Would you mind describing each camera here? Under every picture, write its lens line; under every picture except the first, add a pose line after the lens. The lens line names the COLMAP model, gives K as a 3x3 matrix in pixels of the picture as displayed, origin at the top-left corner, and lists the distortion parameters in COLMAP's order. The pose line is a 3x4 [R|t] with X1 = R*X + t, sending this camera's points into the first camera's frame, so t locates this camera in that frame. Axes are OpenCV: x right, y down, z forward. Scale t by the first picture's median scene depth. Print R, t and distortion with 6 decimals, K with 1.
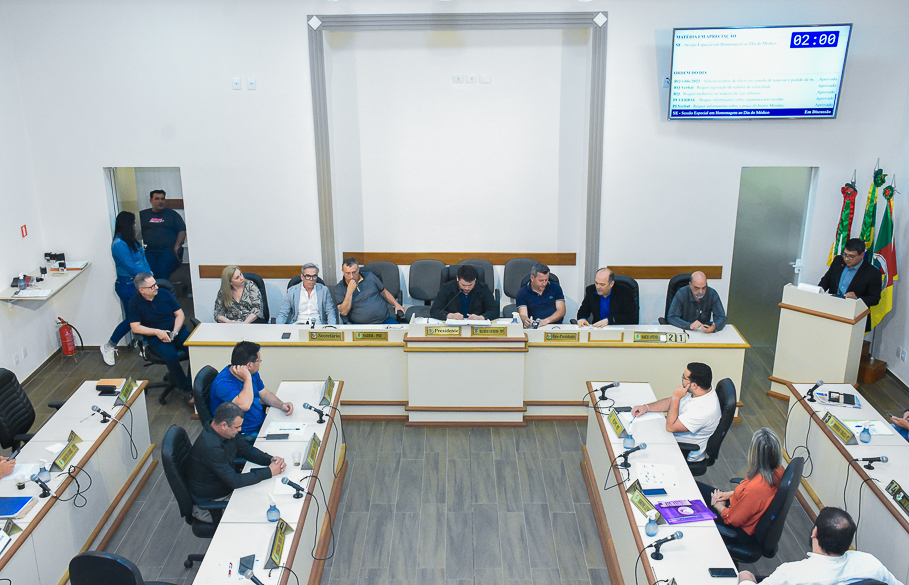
lens RADIAL K [[912.6, 0, 449.8], [0, 912.6, 297.8], [0, 0, 1]] dist [0.024136, 0.000000]
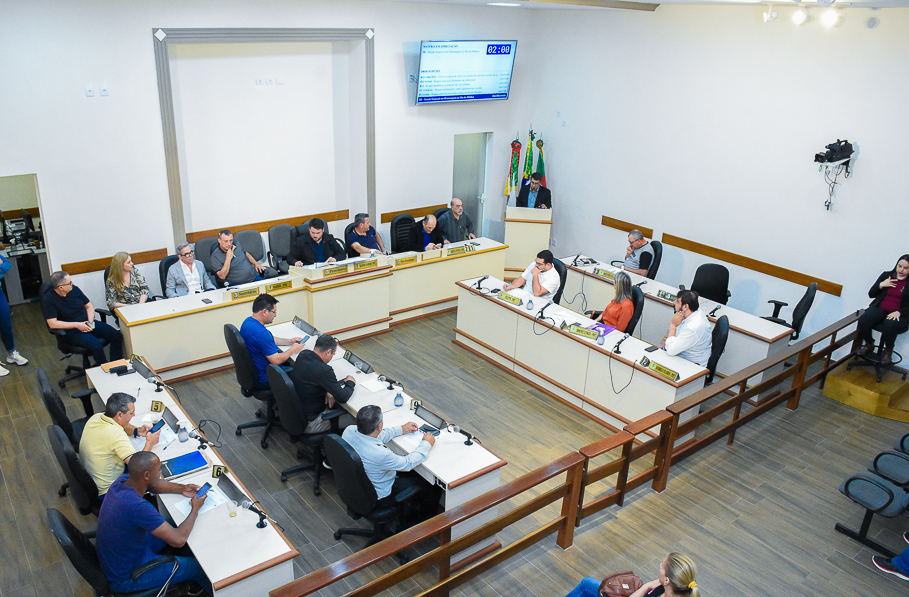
lens RADIAL K [[713.4, 0, 454.0], [0, 713.4, 301.3], [0, 0, 1]] dist [-0.088259, 0.021081]
pose [[0.782595, -0.201750, 0.588934, -0.442452], [0.174839, 0.979184, 0.103104, 0.003524], [-0.597475, 0.022280, 0.801578, 0.082316]]
